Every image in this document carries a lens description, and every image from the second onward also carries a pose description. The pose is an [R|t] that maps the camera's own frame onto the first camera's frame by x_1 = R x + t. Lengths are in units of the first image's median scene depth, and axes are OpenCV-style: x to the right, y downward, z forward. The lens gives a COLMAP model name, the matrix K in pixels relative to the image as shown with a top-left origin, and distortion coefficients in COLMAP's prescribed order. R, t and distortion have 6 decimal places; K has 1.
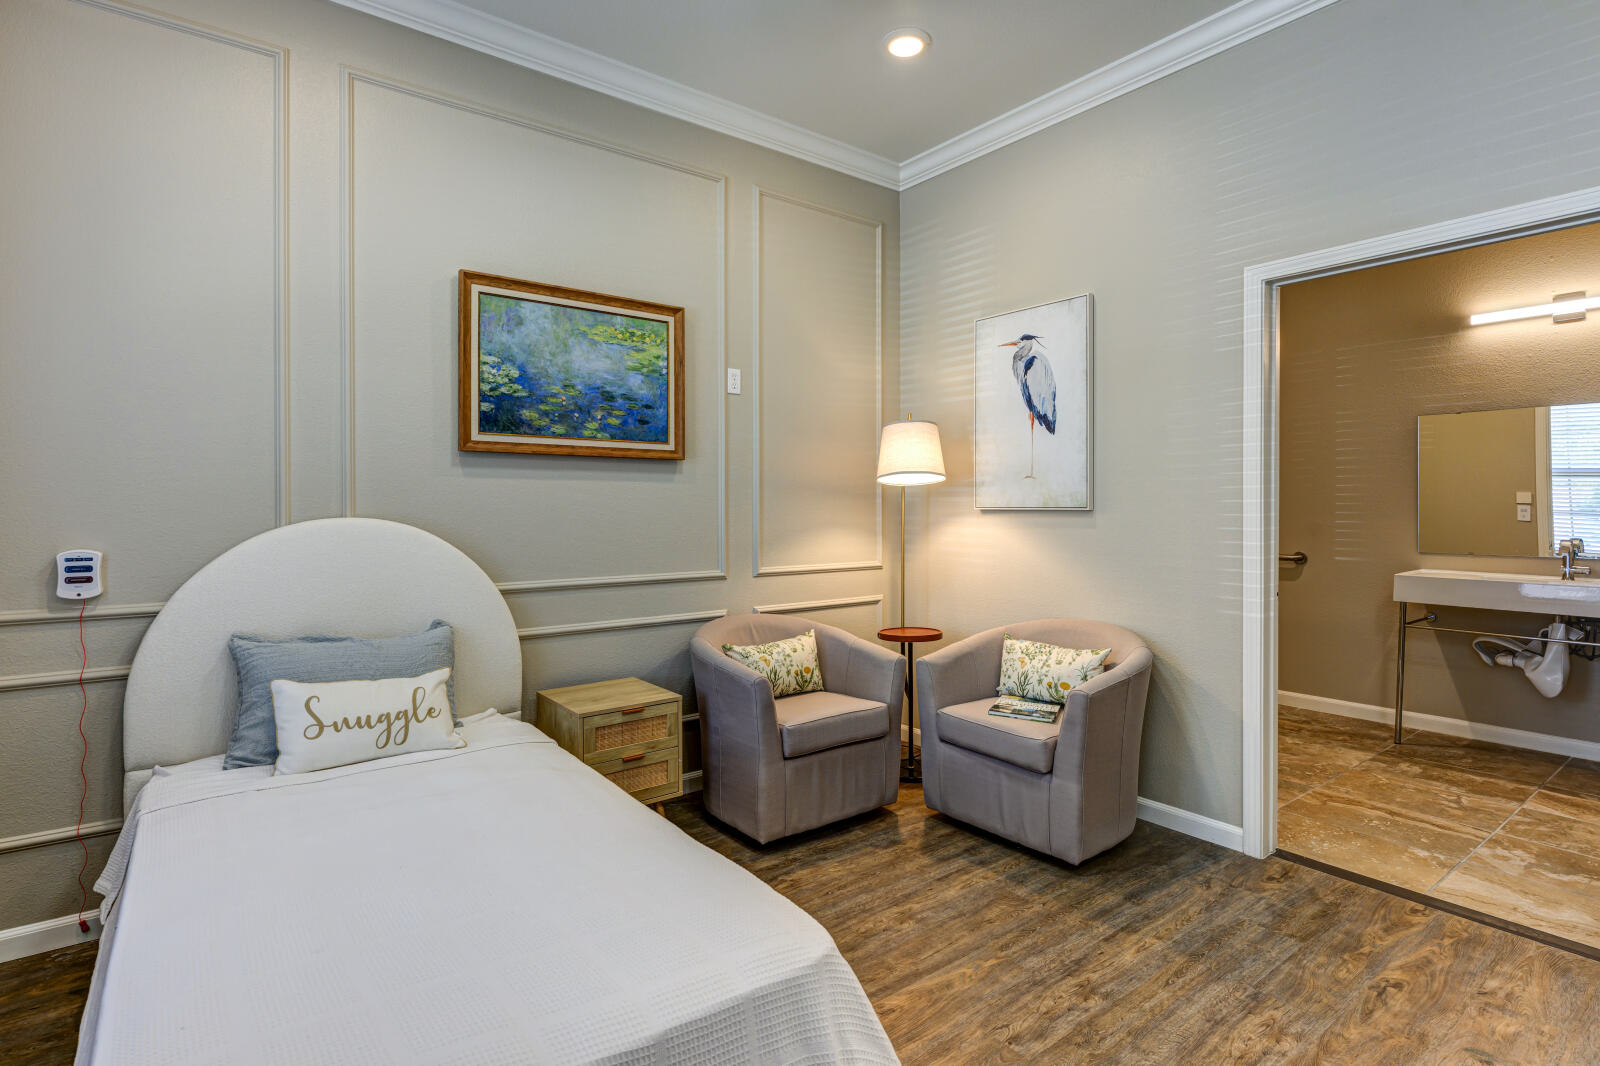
lens RADIAL K [[796.8, 0, 800.2], [0, 796.8, 511.0], [0, 0, 1]] dist [-0.005724, 0.000020]
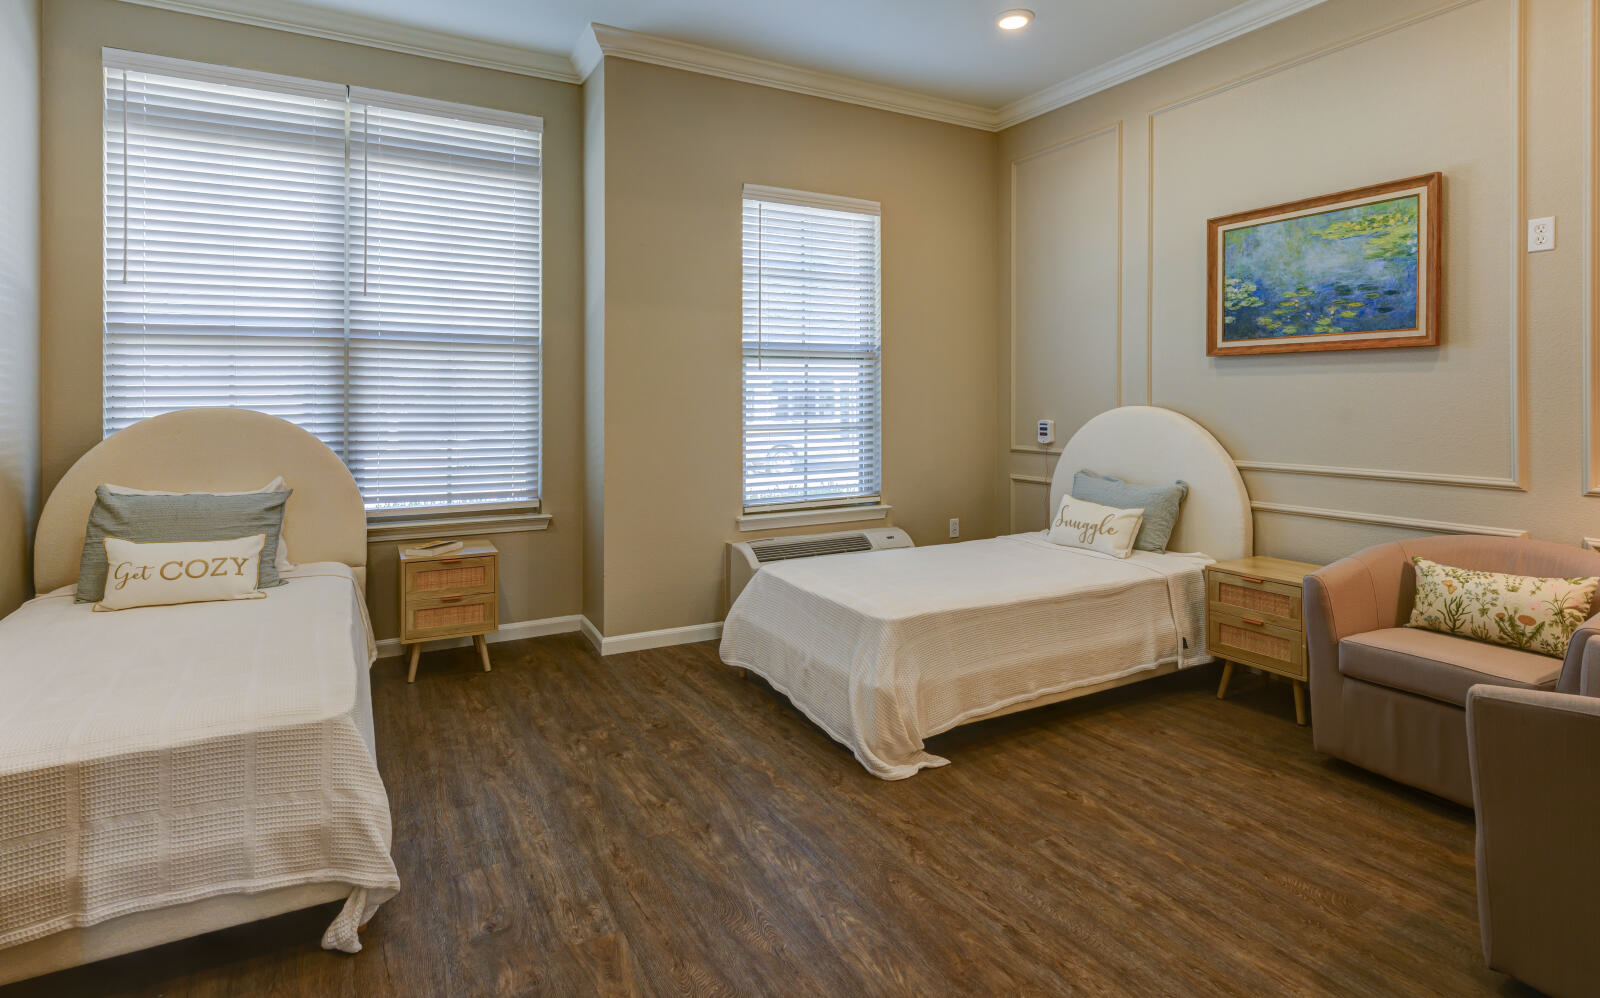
lens RADIAL K [[801.8, 0, 799.9], [0, 801.8, 403.8], [0, 0, 1]] dist [0.013924, -0.000391]
pose [[-0.132898, 0.004562, -0.991119, 0.915284], [-0.008334, 0.999949, 0.005721, 0.000818], [0.991095, 0.009020, -0.132853, 0.470287]]
